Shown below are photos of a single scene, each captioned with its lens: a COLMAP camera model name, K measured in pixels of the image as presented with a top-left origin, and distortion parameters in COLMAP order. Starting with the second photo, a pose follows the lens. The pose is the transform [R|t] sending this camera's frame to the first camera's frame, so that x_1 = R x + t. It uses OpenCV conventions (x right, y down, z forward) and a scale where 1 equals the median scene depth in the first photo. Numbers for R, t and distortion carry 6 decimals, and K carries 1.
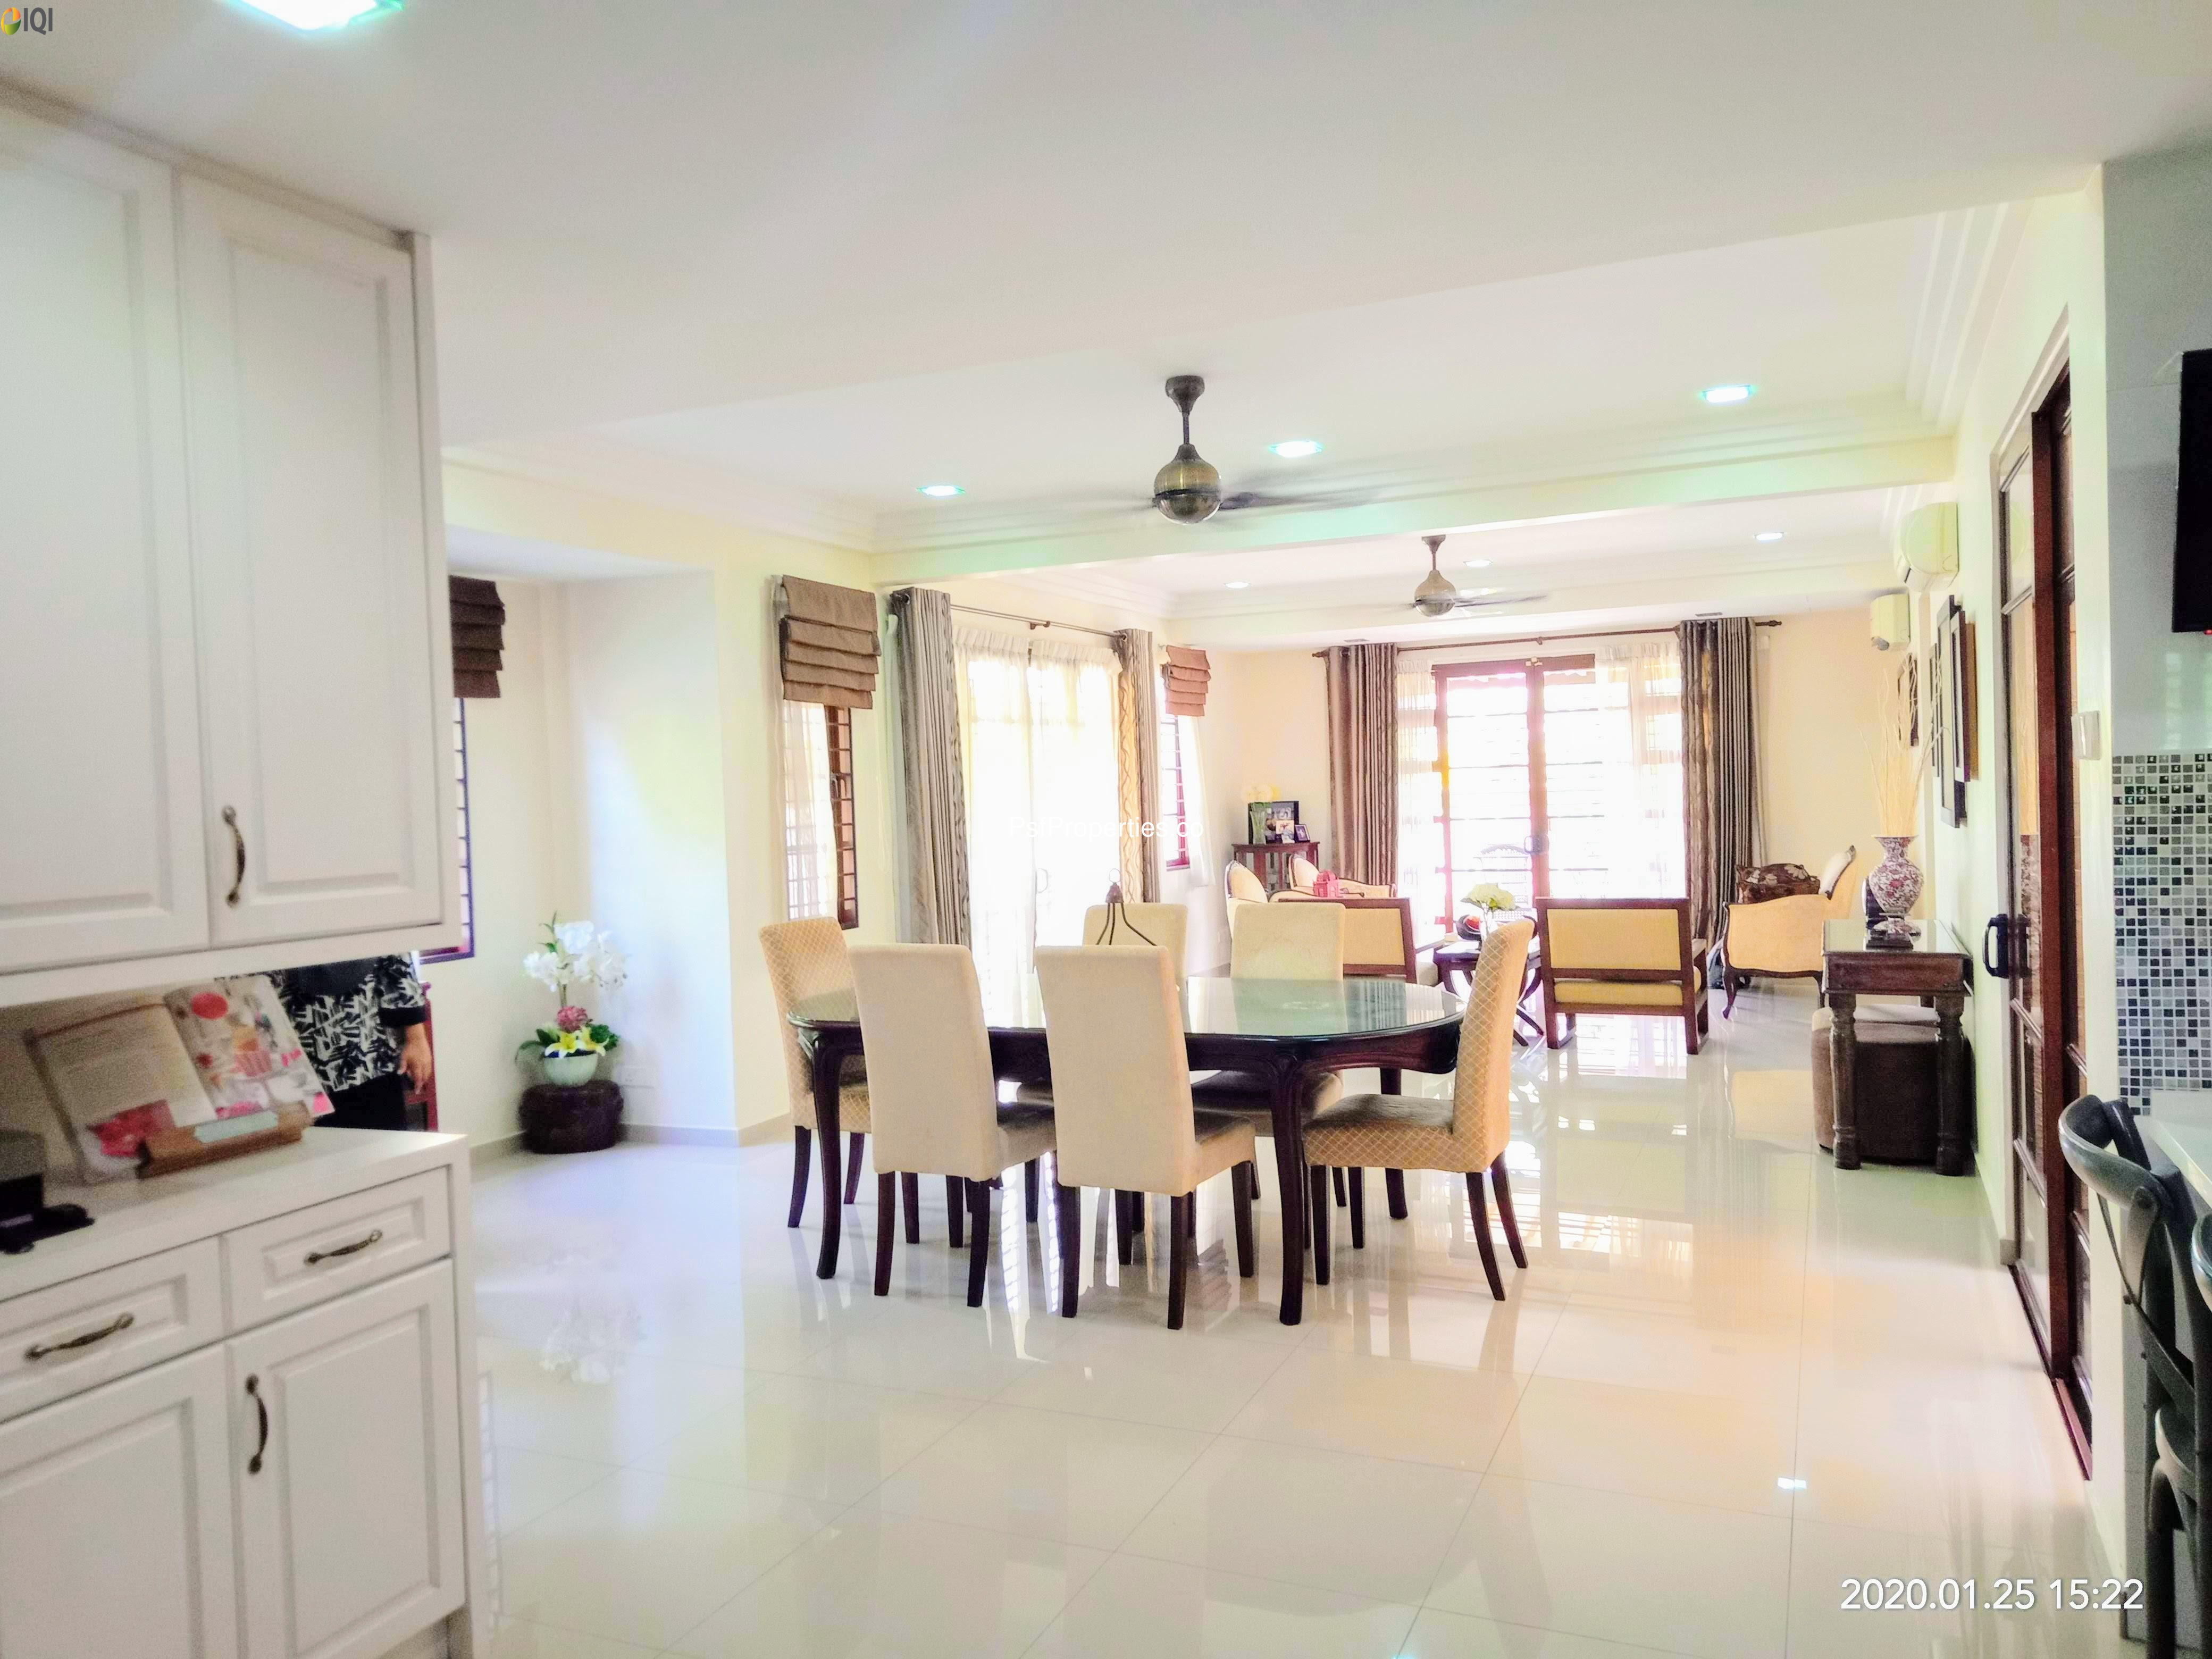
lens RADIAL K [[1595.8, 0, 1106.5], [0, 1595.8, 828.9], [0, 0, 1]] dist [0.001247, 0.000279]
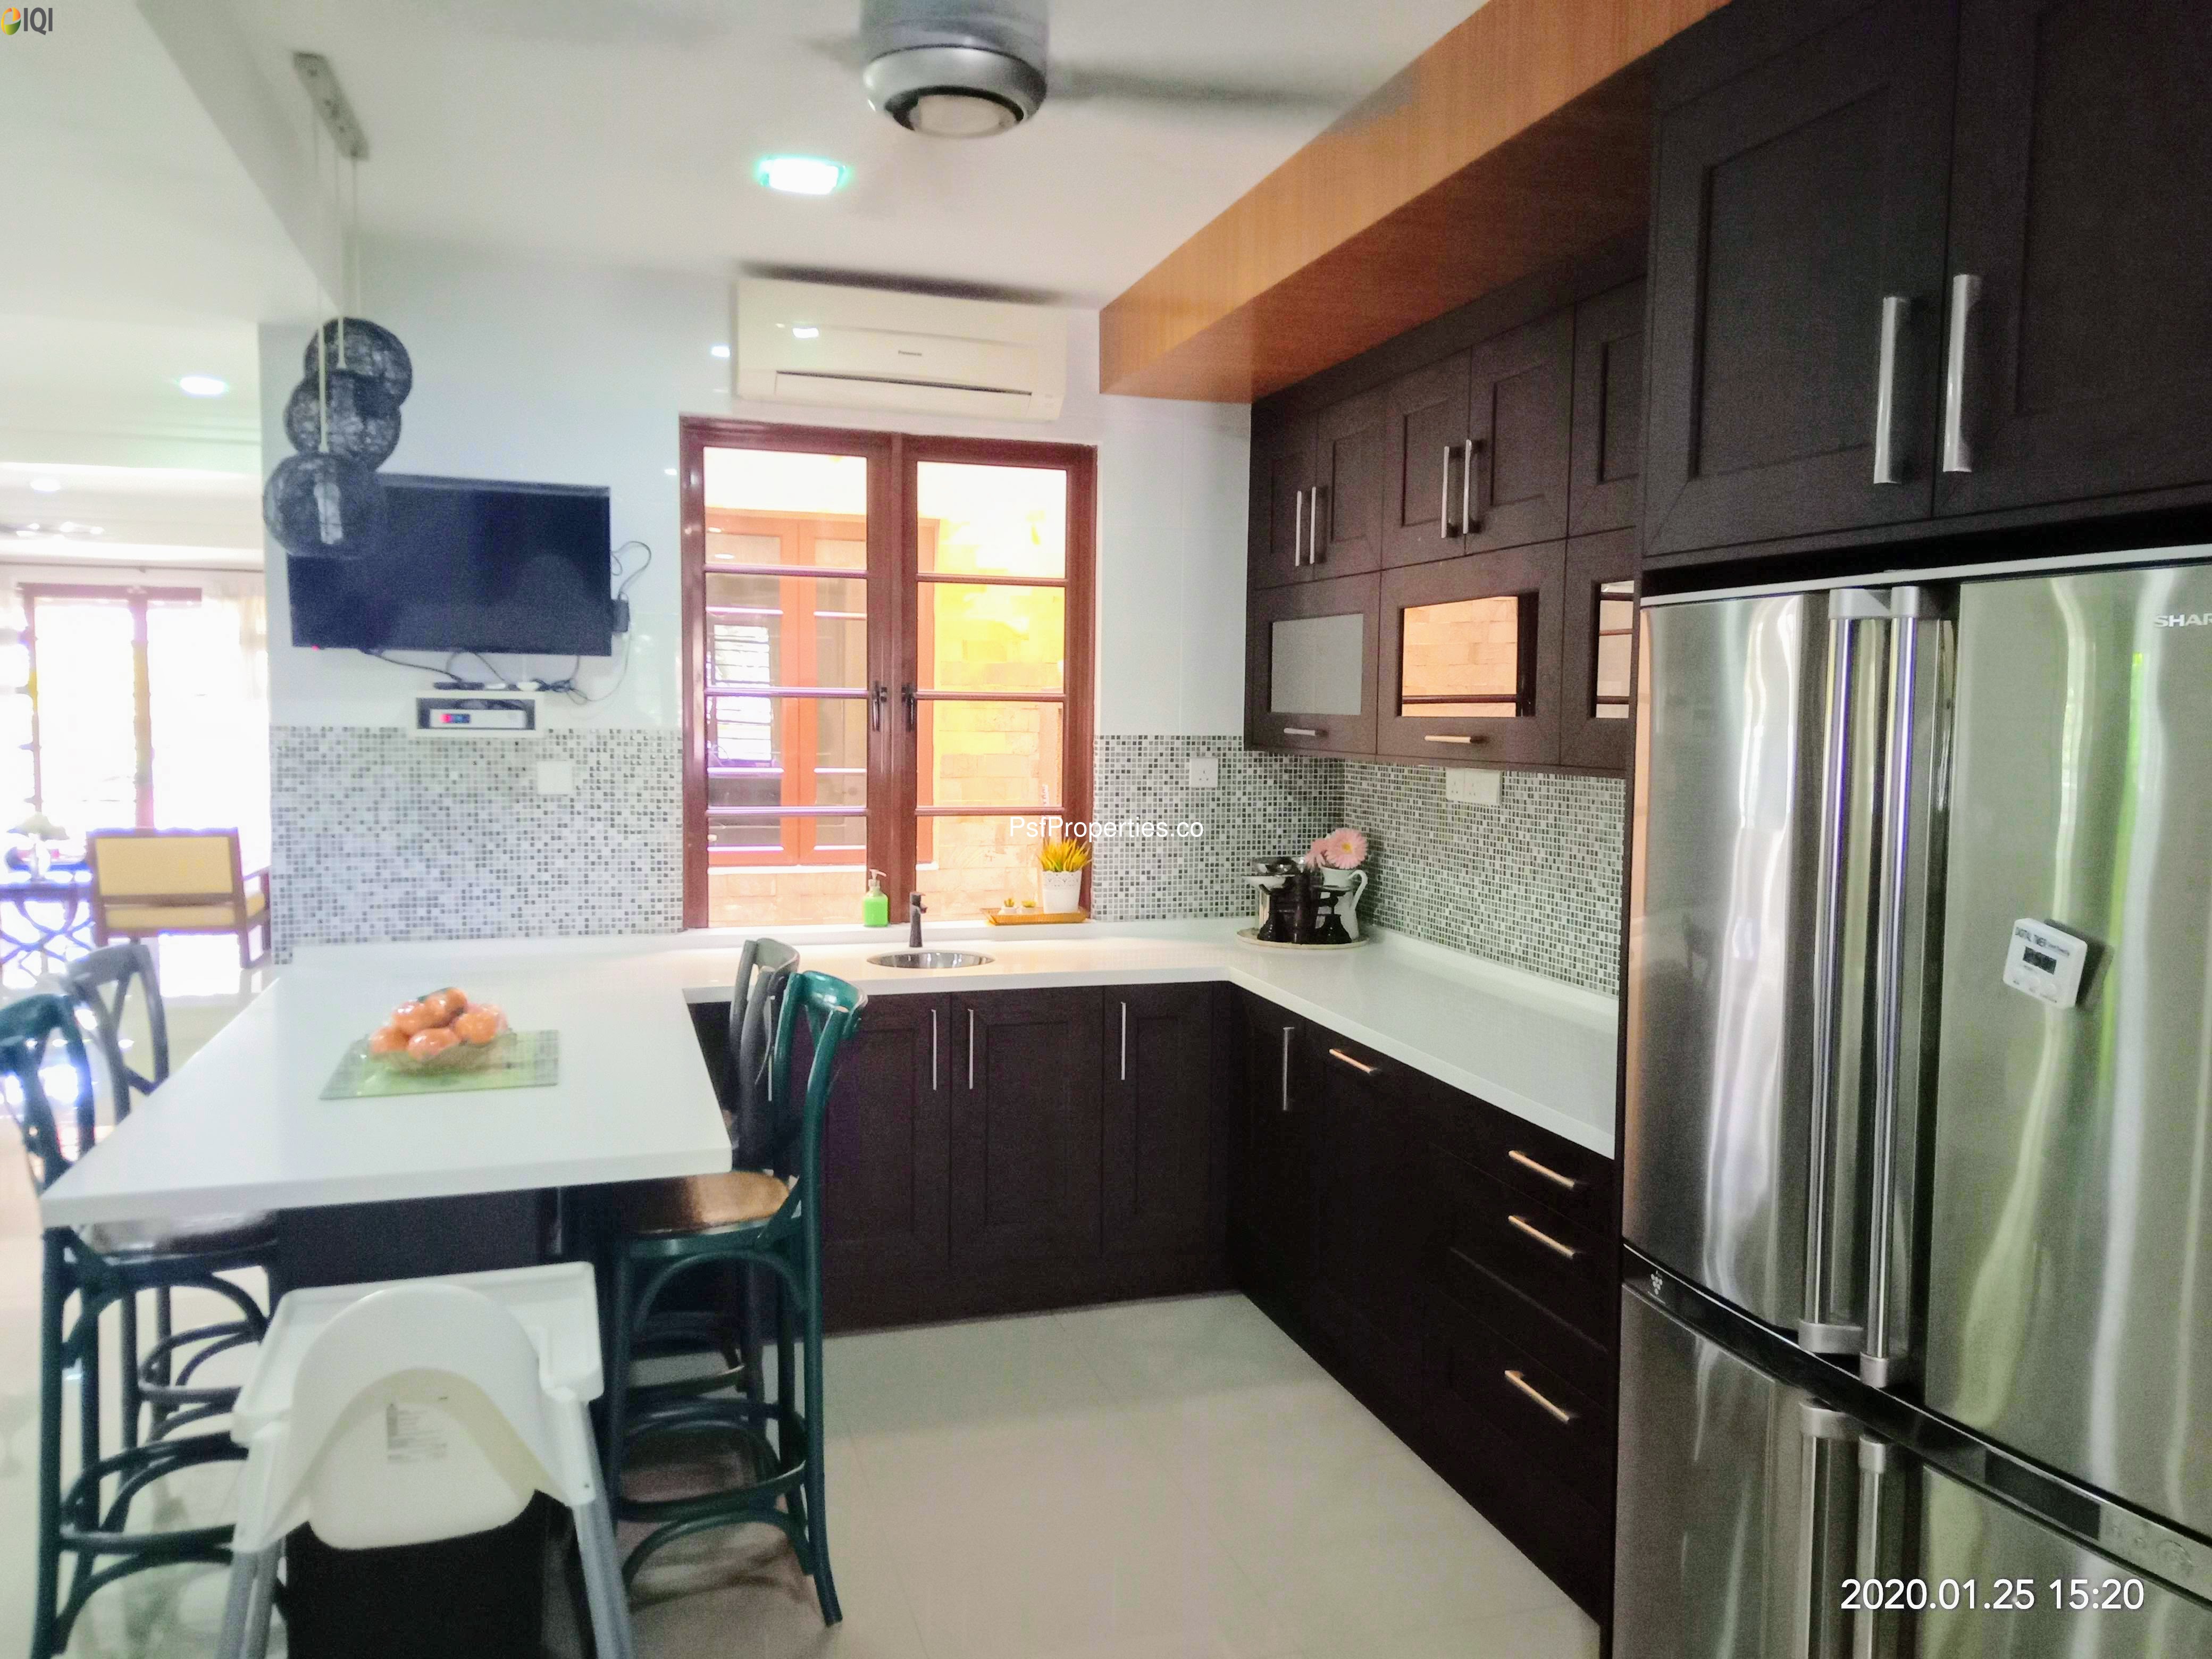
lens RADIAL K [[1595.8, 0, 1107.6], [0, 1595.8, 828.5], [0, 0, 1]] dist [0.001247, 0.000279]
pose [[0.739410, -0.008783, 0.673198, 0.066864], [-0.020516, 0.999157, 0.035569, -0.006111], [-0.672942, -0.040111, 0.738607, -0.207704]]
